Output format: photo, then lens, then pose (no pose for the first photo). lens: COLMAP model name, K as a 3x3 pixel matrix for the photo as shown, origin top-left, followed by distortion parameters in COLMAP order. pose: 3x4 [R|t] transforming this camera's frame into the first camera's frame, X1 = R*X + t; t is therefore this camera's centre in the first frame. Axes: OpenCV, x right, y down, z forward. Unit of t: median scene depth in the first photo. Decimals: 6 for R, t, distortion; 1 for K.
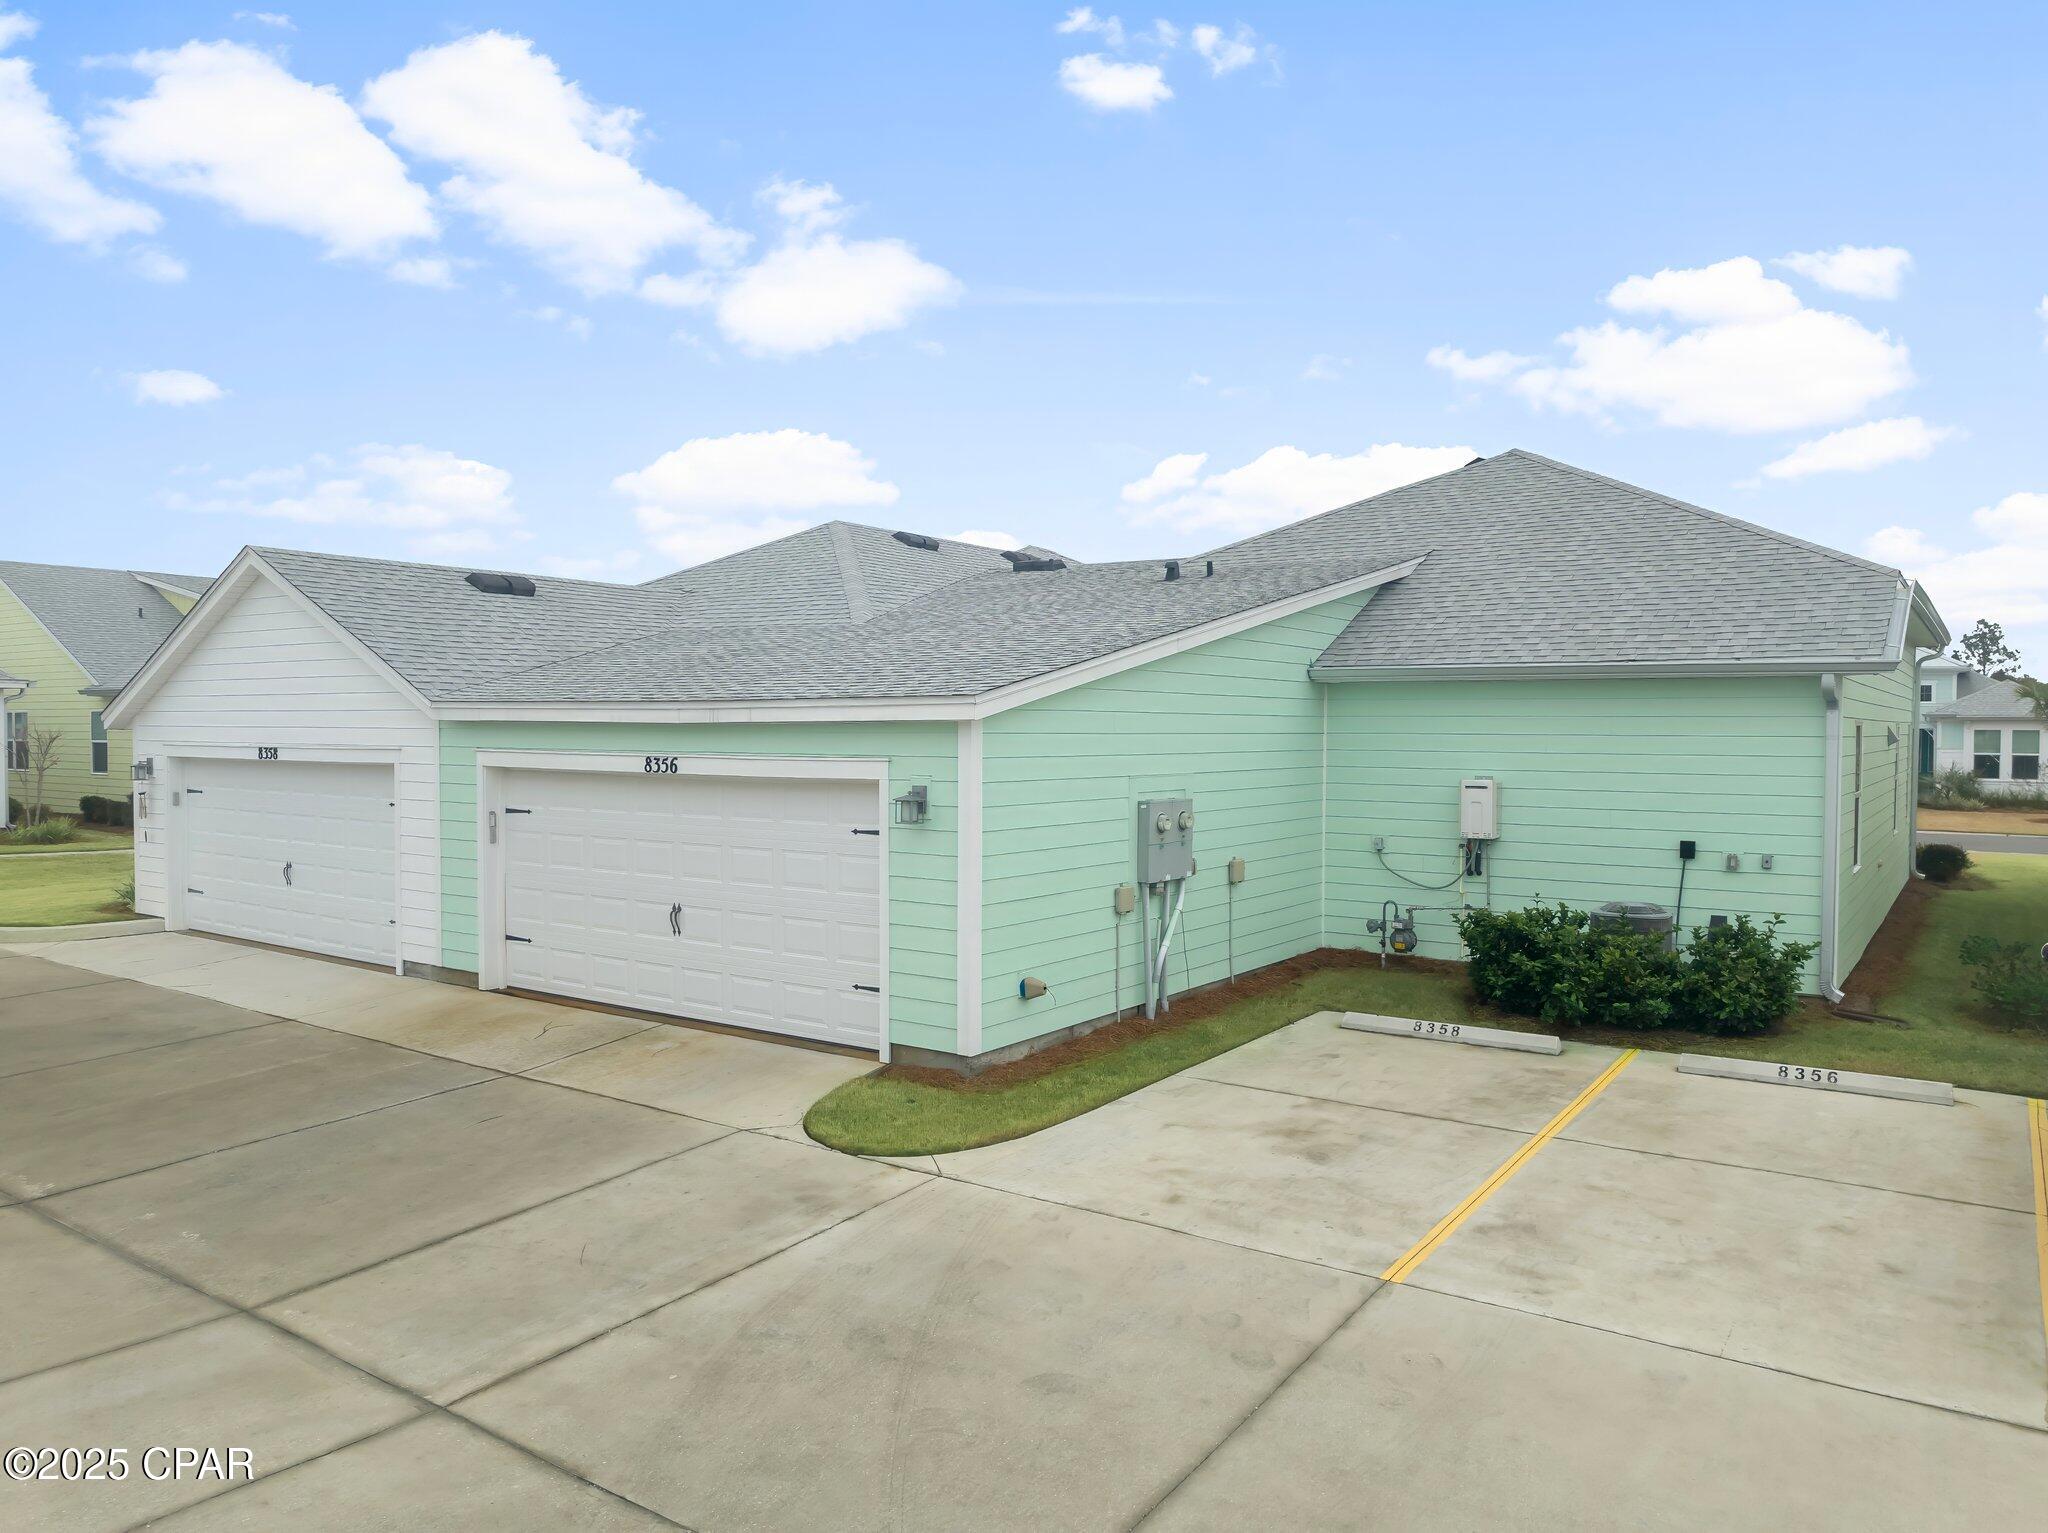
lens RADIAL K [[1437.6, 0, 1022.3], [0, 1437.6, 769.3], [0, 0, 1]] dist [-0.031322, 0.005143]
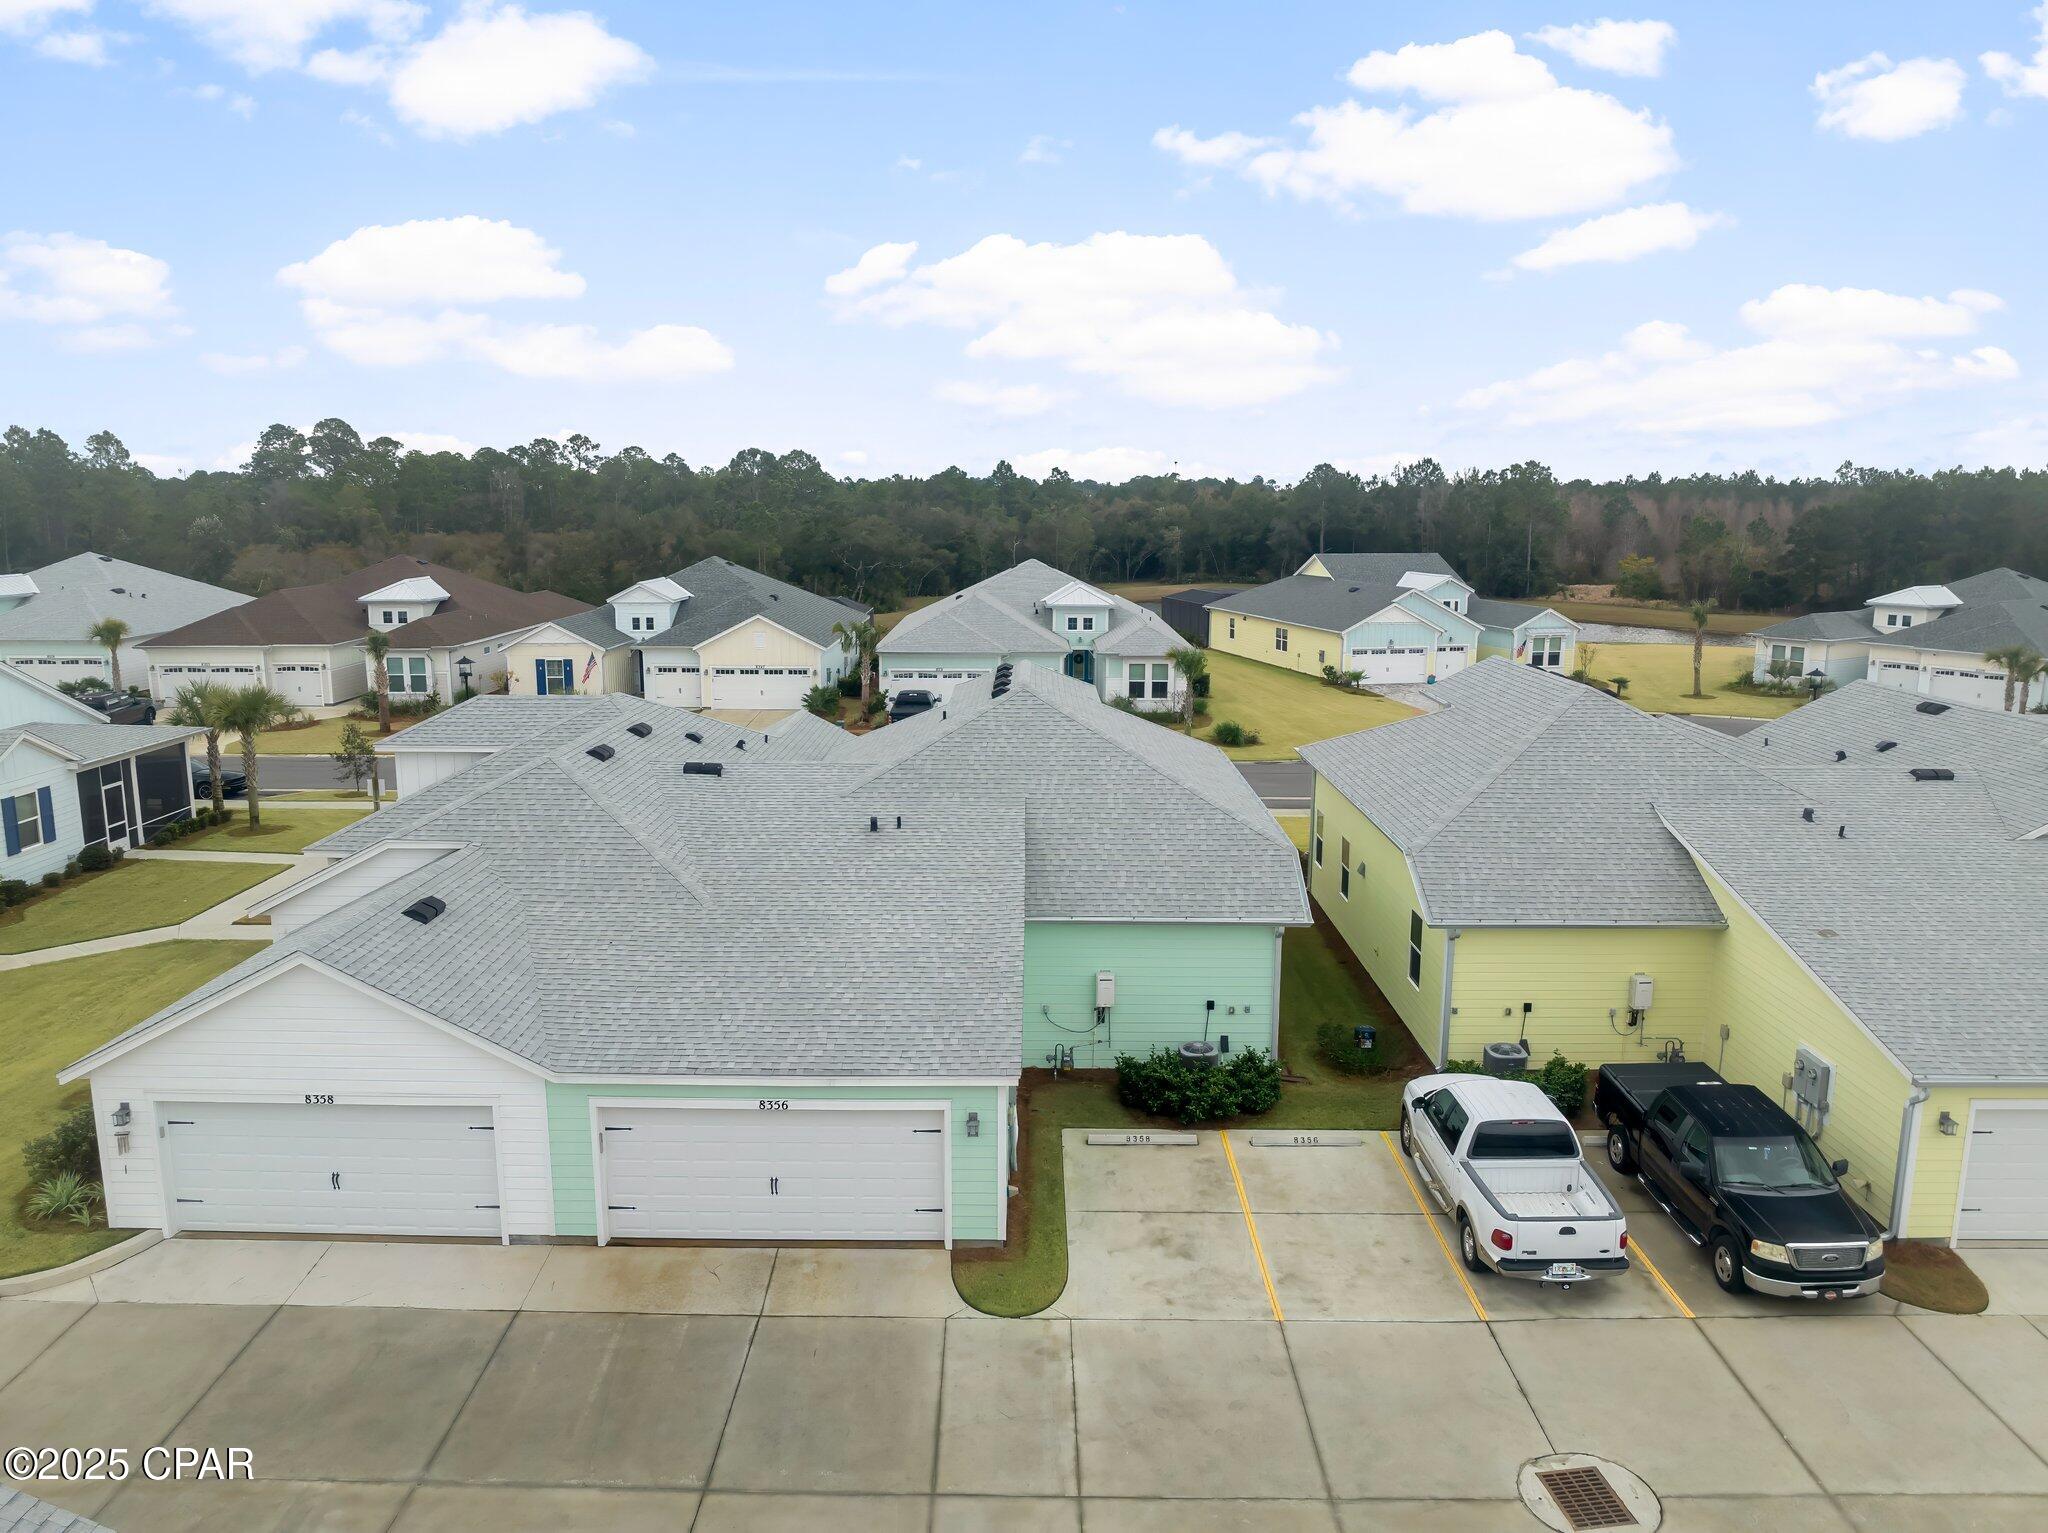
lens RADIAL K [[1441.1, 0, 1023.2], [0, 1441.1, 769.5], [0, 0, 1]] dist [-0.039167, 0.001621]
pose [[0.824385, -0.104269, 0.556343, -1.297388], [0.015114, 0.986591, 0.162510, -0.940780], [-0.565828, -0.125562, 0.814907, -0.672129]]
